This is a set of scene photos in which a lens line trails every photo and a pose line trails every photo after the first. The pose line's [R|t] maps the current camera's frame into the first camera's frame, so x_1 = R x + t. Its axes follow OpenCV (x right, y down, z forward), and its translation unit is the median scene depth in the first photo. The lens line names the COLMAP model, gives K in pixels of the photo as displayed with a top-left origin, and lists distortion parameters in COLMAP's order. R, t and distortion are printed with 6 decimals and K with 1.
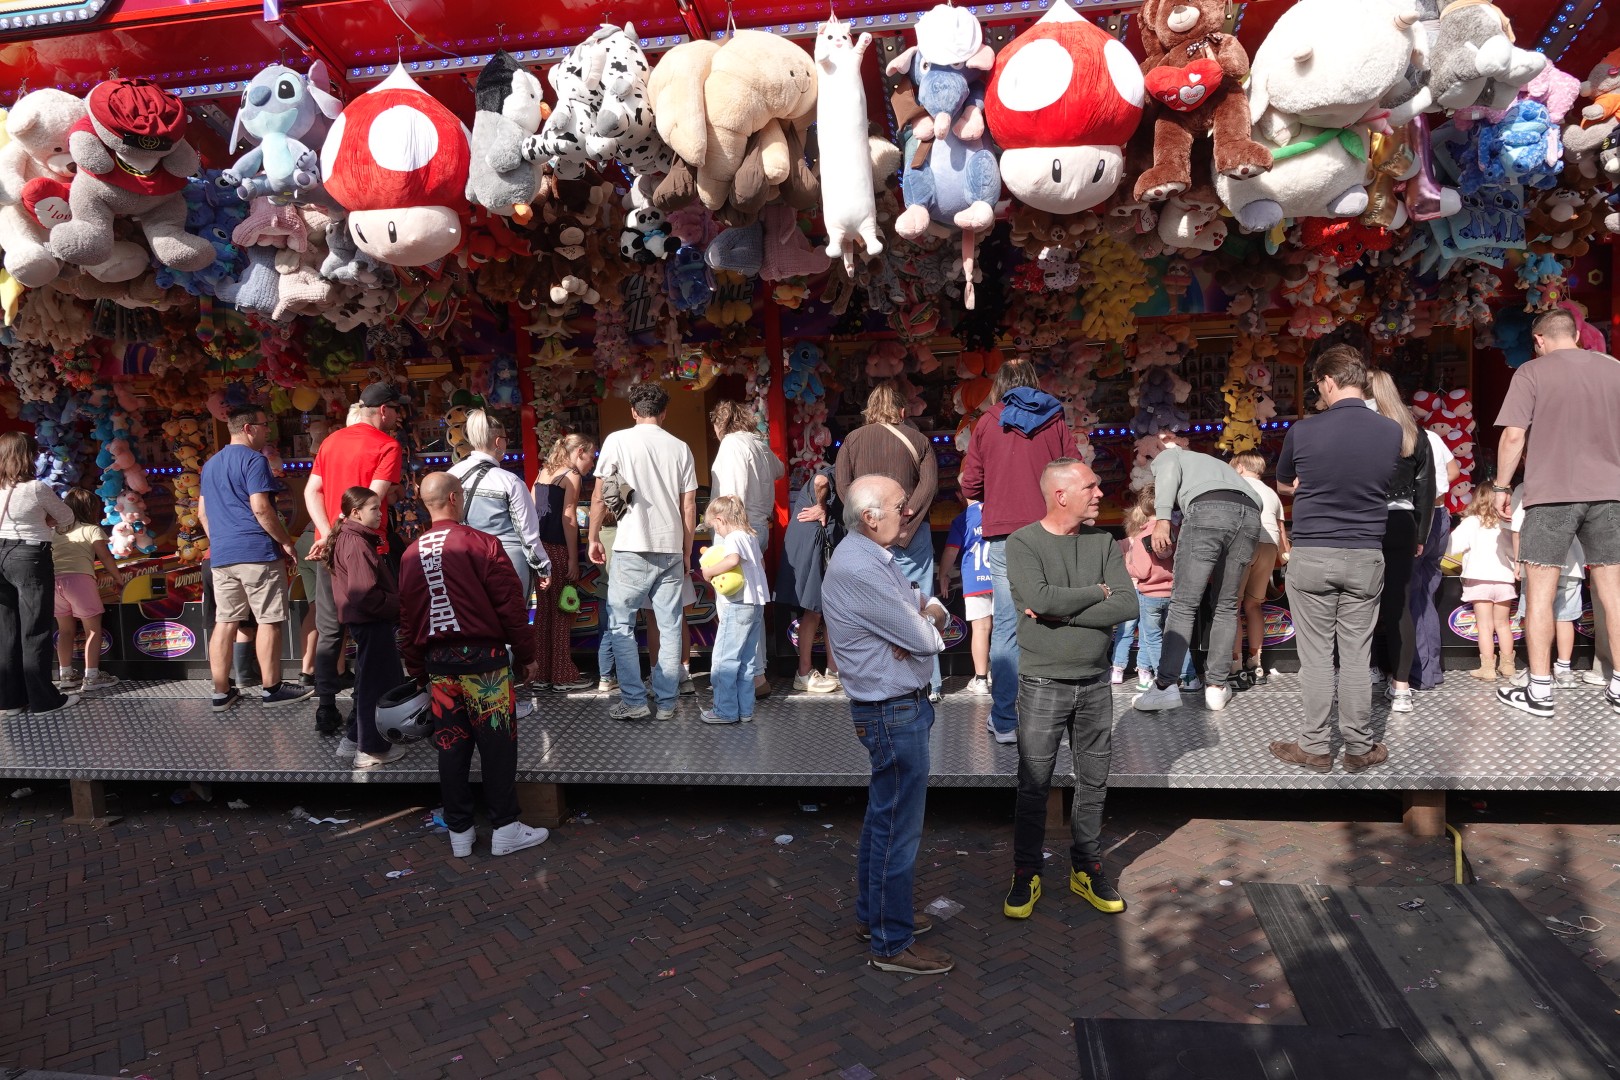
lens RADIAL K [[1119.2, 0, 810.0], [0, 1119.2, 540.0], [0, 0, 1]] dist [-0.001531, -0.002131]
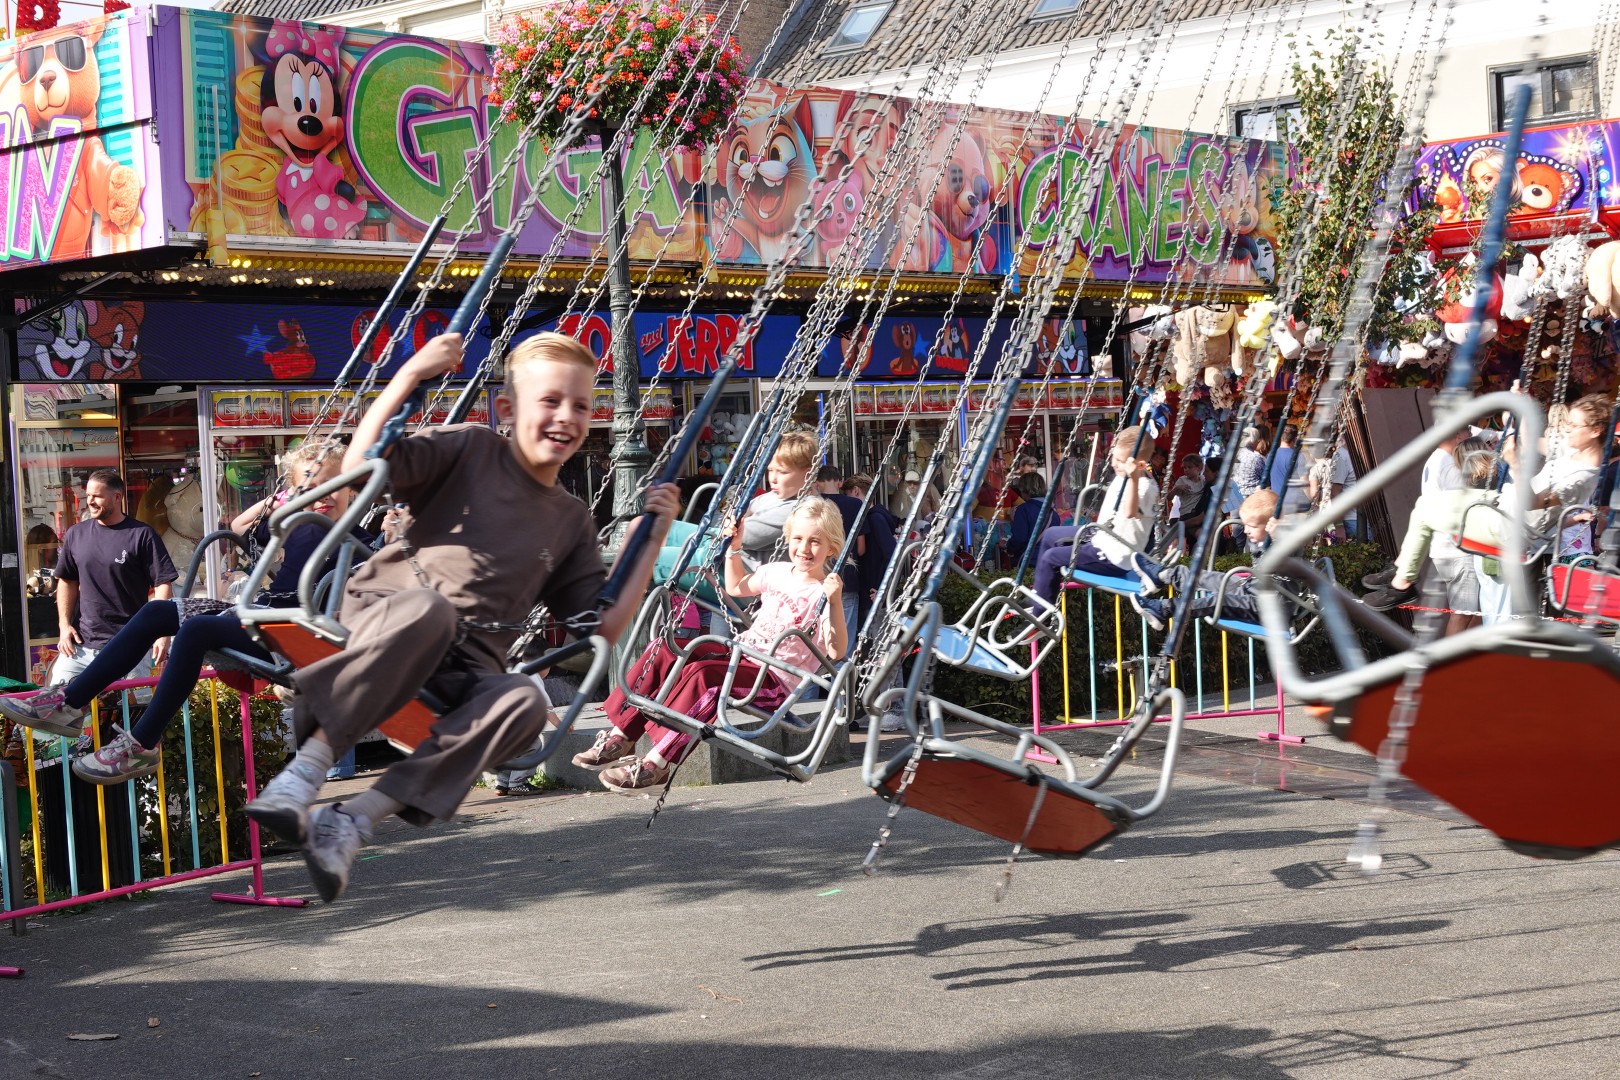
lens RADIAL K [[2904.4, 0, 810.0], [0, 2904.4, 540.0], [0, 0, 1]] dist [-0.020546, -0.026998]
pose [[0.883963, 0.001621, -0.467554, 1.080066], [-0.020740, 0.999146, -0.035747, 0.333482], [0.467096, 0.041296, 0.883242, -4.352108]]
